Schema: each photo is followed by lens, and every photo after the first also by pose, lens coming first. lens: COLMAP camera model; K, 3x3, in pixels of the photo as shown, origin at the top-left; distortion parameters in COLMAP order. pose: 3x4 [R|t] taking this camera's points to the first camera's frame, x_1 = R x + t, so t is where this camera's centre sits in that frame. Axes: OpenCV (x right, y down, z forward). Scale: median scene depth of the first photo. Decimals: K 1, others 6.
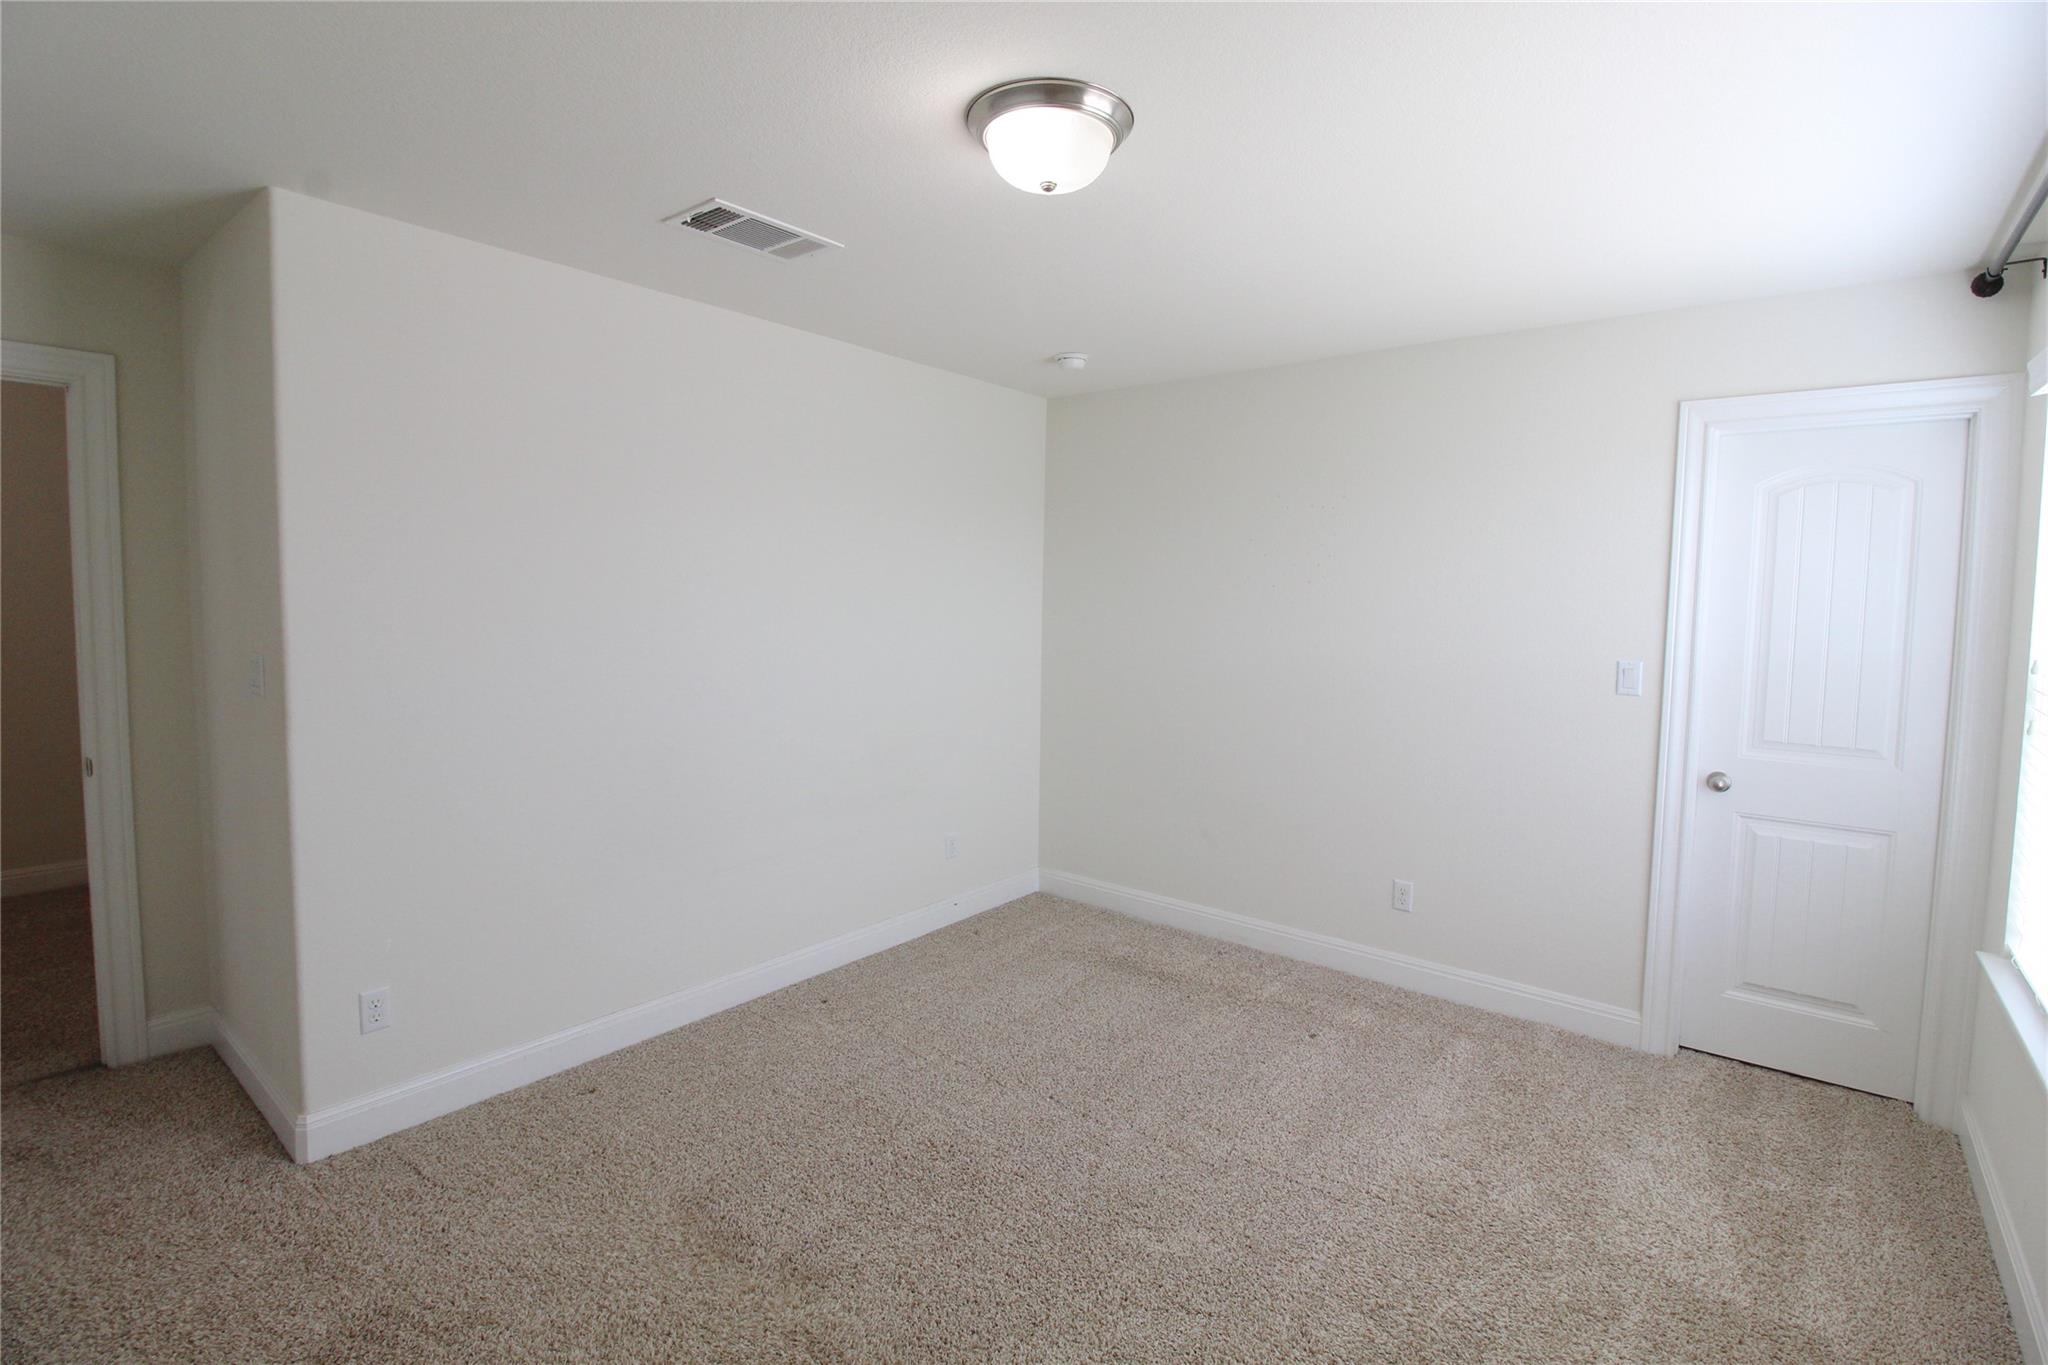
lens RADIAL K [[945.3, 0, 1028.8], [0, 945.3, 652.9], [0, 0, 1]] dist [0.000073, -0.012069]
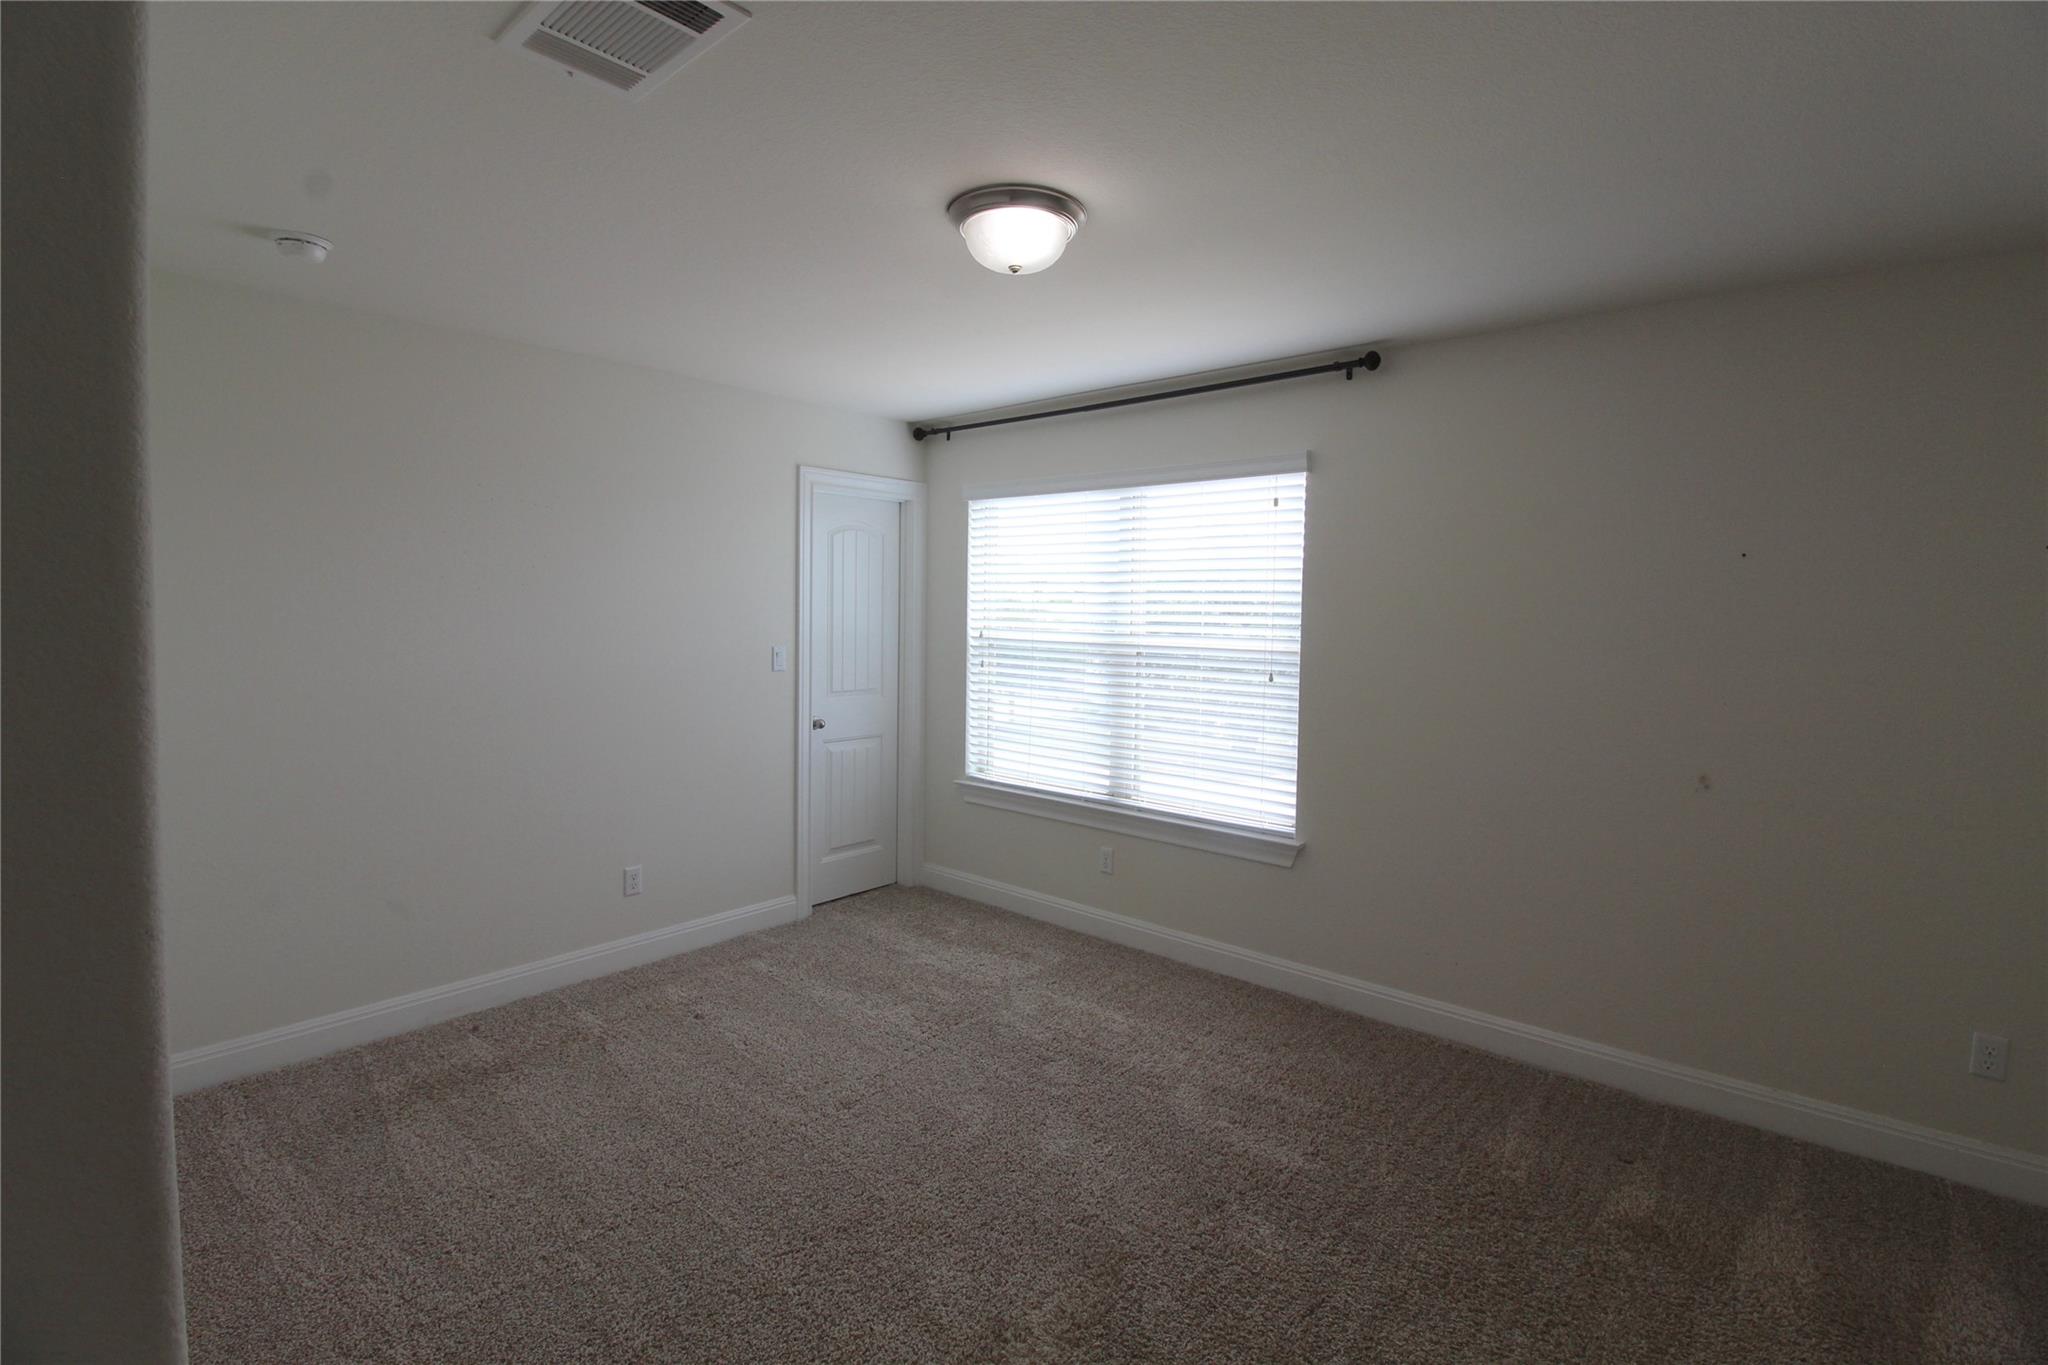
lens RADIAL K [[945.3, 0, 1028.8], [0, 945.3, 652.9], [0, 0, 1]] dist [0.000073, -0.012069]
pose [[0.026387, -0.059074, 0.997905, -0.748068], [0.047821, 0.997184, 0.057767, -0.042837], [-0.998507, 0.046196, 0.029138, 0.610605]]
